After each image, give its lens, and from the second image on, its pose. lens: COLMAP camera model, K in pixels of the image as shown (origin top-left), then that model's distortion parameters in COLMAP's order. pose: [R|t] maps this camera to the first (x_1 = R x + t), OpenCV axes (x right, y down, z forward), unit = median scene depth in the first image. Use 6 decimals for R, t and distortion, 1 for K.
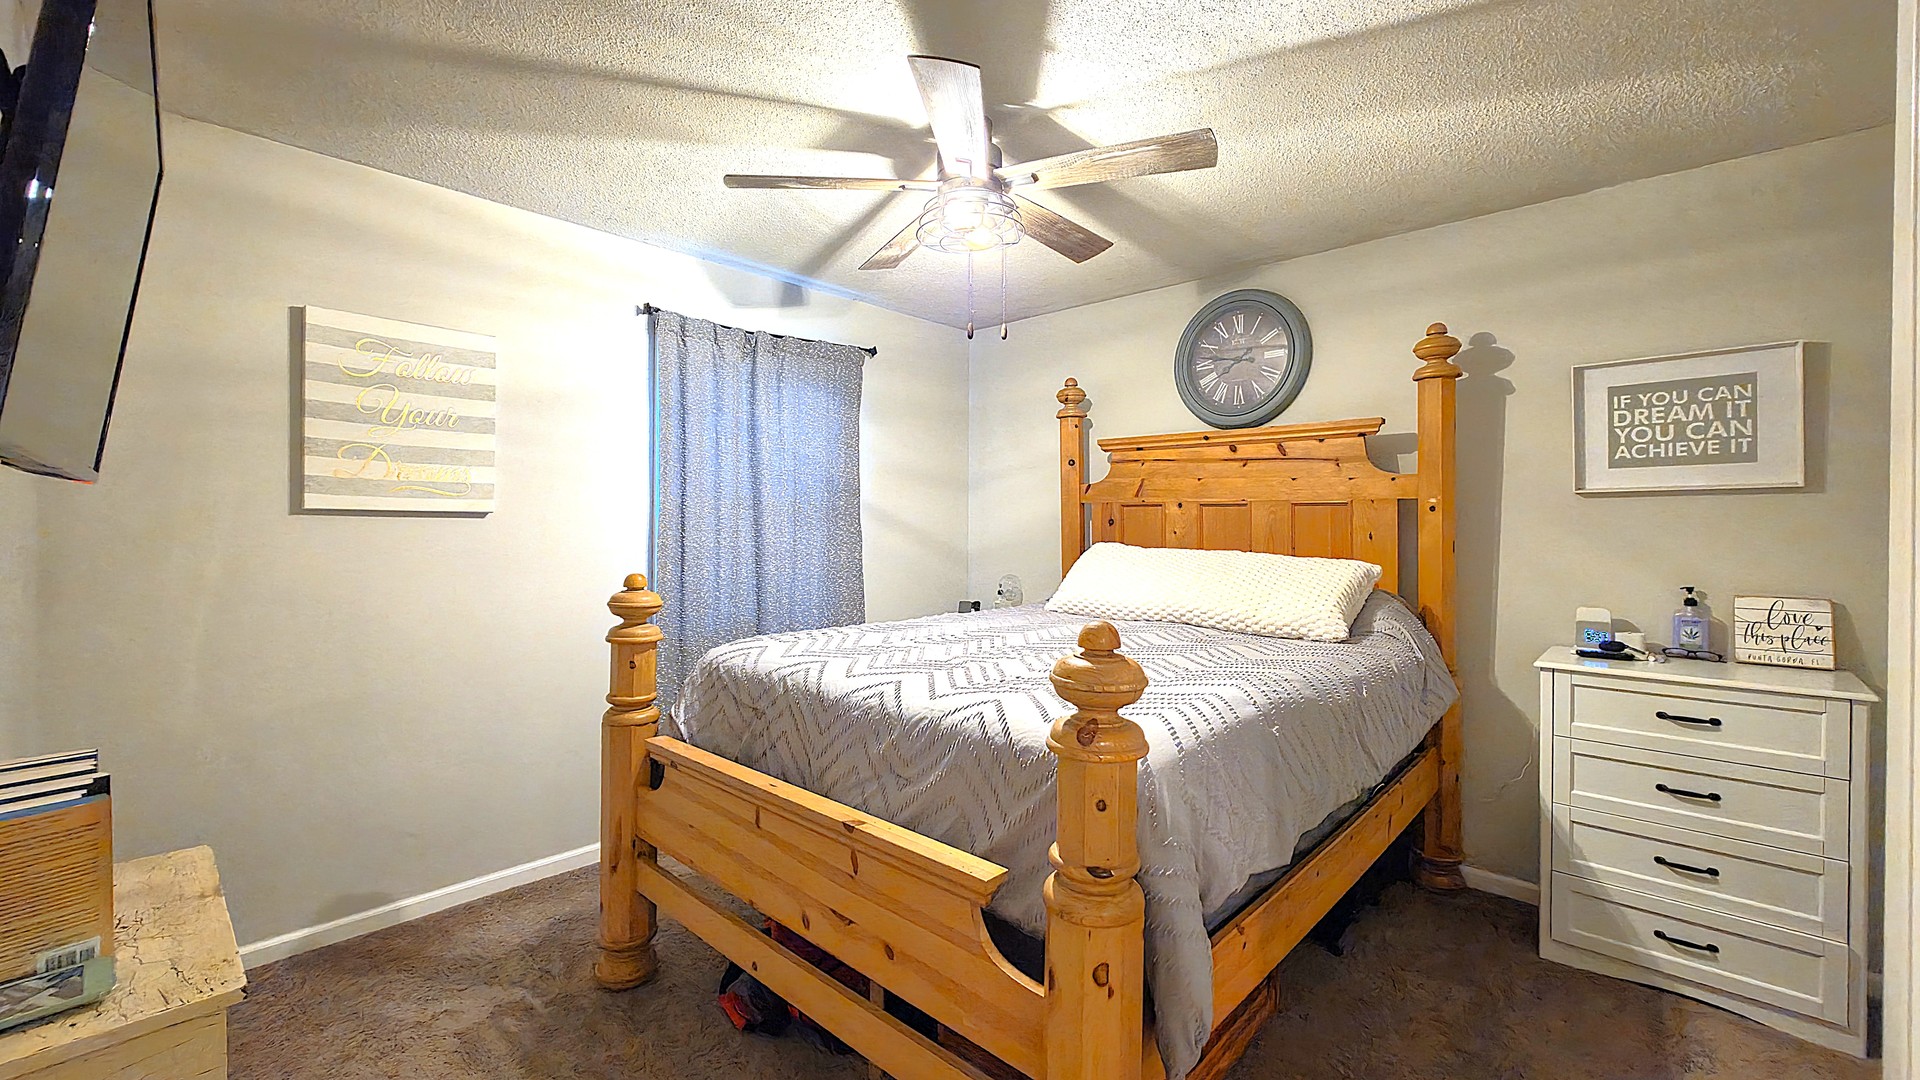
lens RADIAL K [[764.6, 0, 960.4], [0, 764.6, 527.5], [0, 0, 1]] dist [-0.001234, -0.000197]
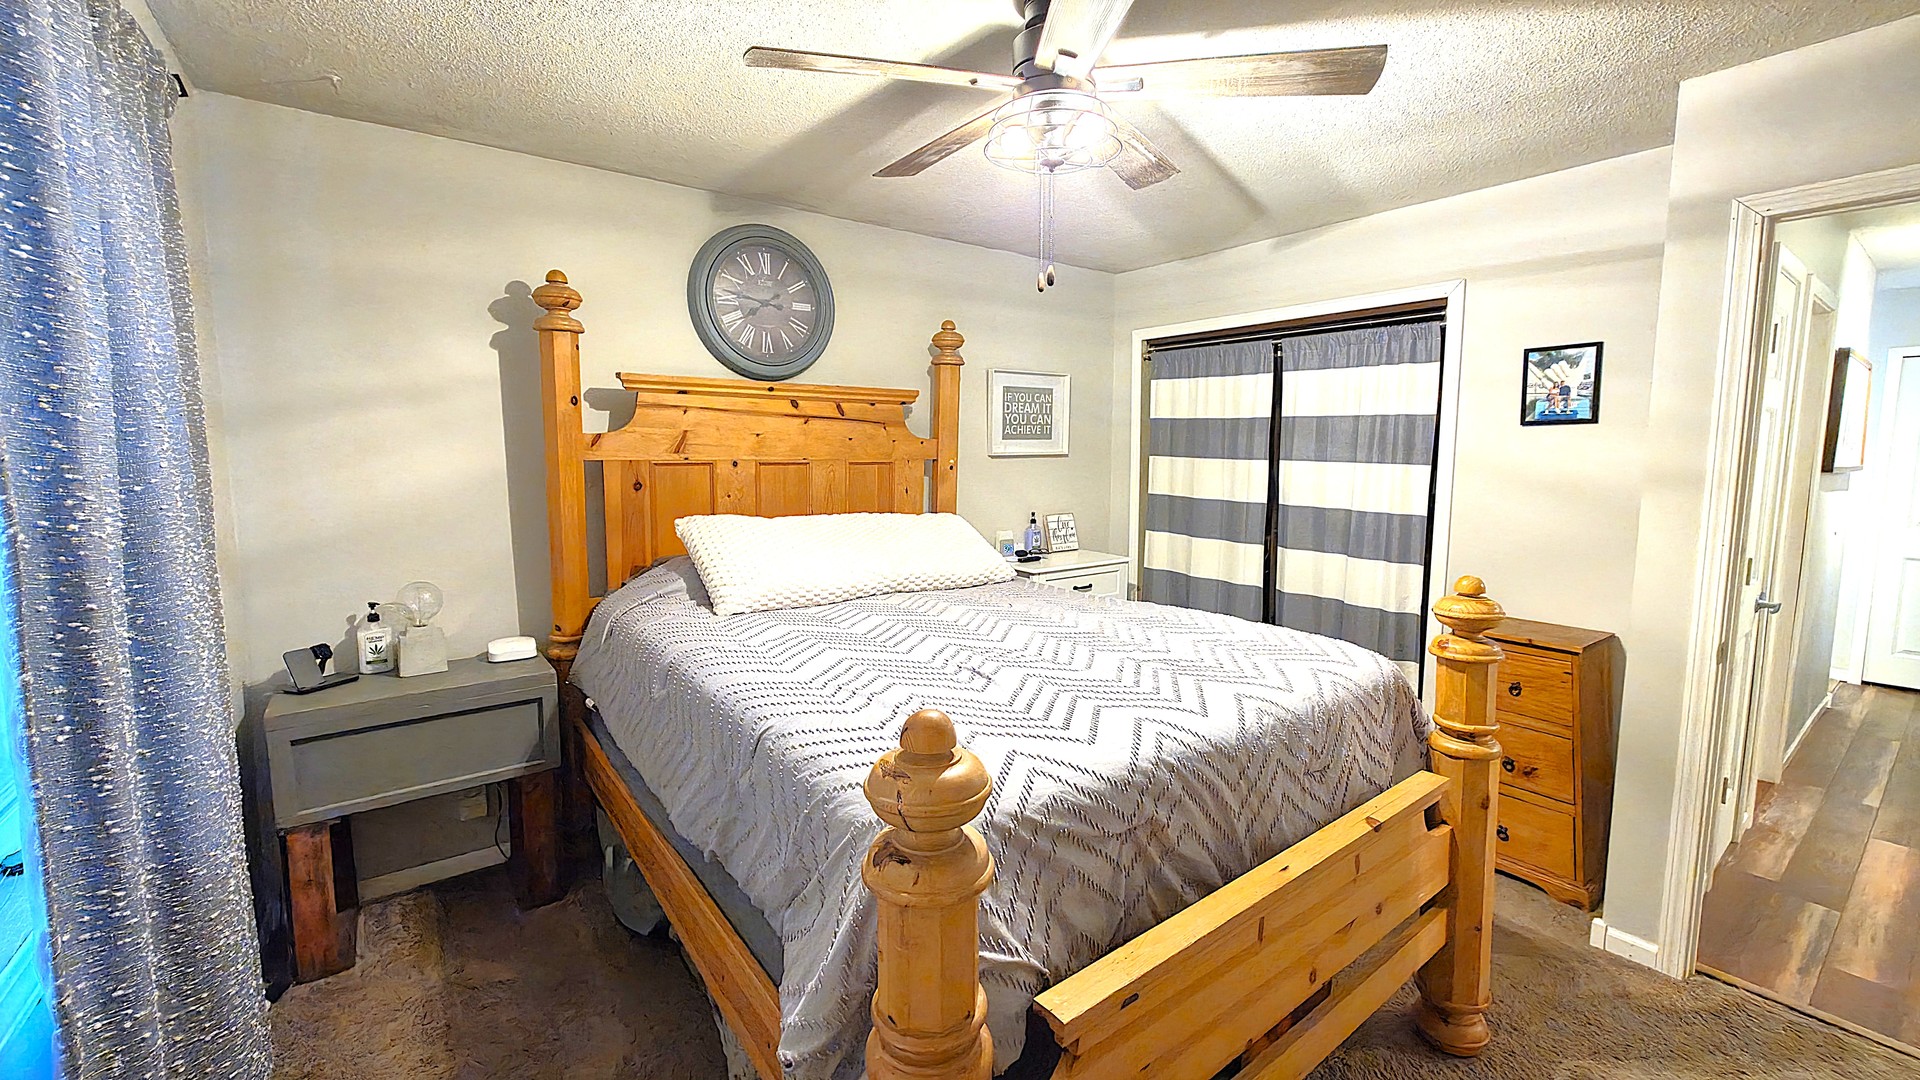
lens RADIAL K [[764.6, 0, 961.6], [0, 764.6, 535.7], [0, 0, 1]] dist [-0.001234, -0.000197]
pose [[0.189014, -0.115643, 0.975141, -0.537527], [0.003114, 0.993107, 0.117170, -0.051283], [-0.981969, -0.019111, 0.188071, 0.612069]]
